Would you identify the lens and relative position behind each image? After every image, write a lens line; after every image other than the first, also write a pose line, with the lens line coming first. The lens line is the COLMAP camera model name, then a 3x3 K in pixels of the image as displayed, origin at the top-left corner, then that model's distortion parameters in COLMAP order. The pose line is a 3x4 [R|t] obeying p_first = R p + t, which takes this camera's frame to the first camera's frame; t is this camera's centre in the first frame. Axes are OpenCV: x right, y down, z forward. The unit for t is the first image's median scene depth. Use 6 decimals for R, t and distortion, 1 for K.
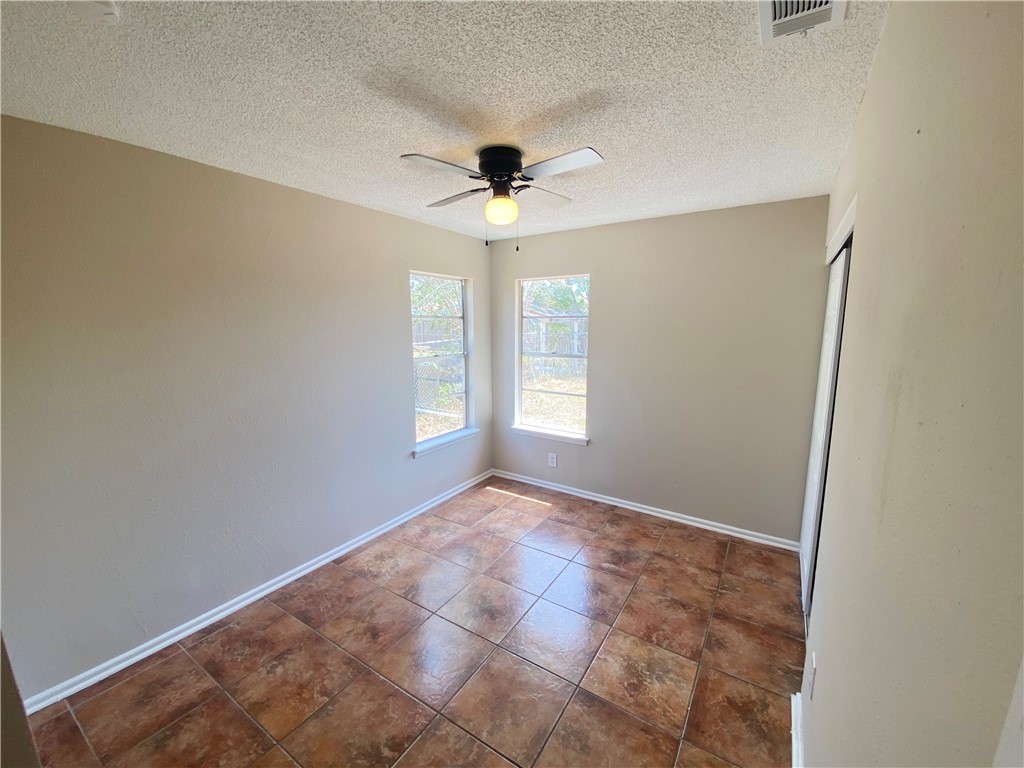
lens RADIAL K [[427.6, 0, 536.0], [0, 427.6, 383.1], [0, 0, 1]] dist [0.020954, -0.008109]
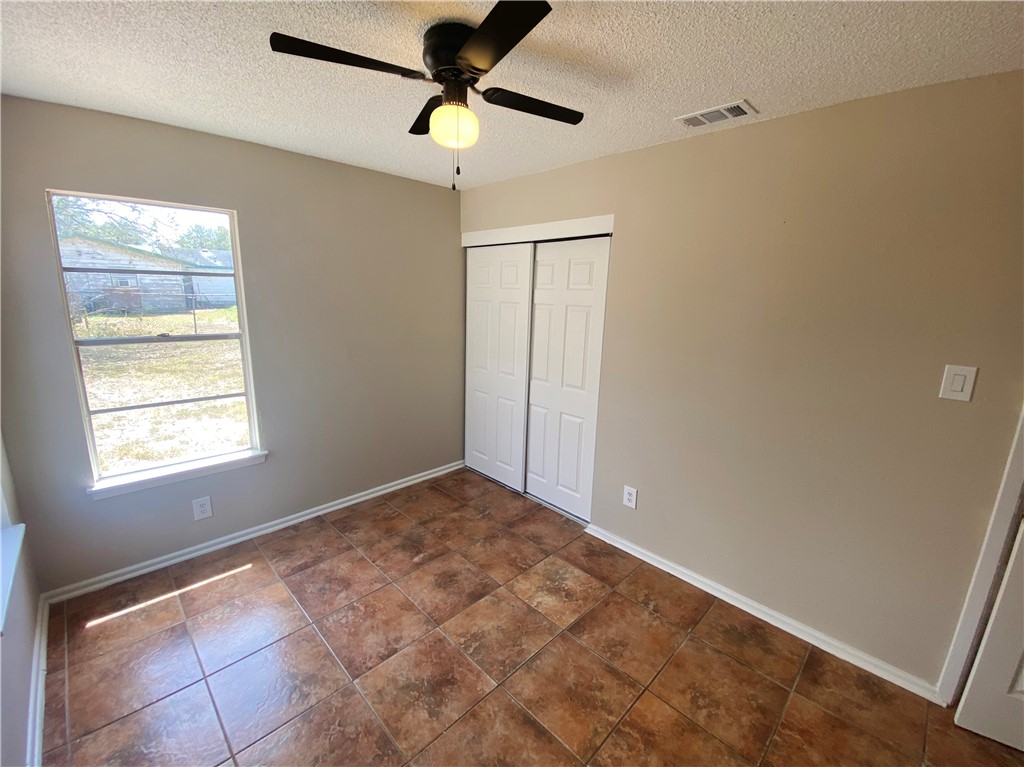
lens RADIAL K [[427.6, 0, 498.3], [0, 427.6, 385.7], [0, 0, 1]] dist [0.020954, -0.008109]
pose [[0.252288, -0.217008, 0.943005, -0.572289], [0.120475, 0.973991, 0.191907, -0.089606], [-0.960123, 0.065192, 0.271870, 0.559865]]
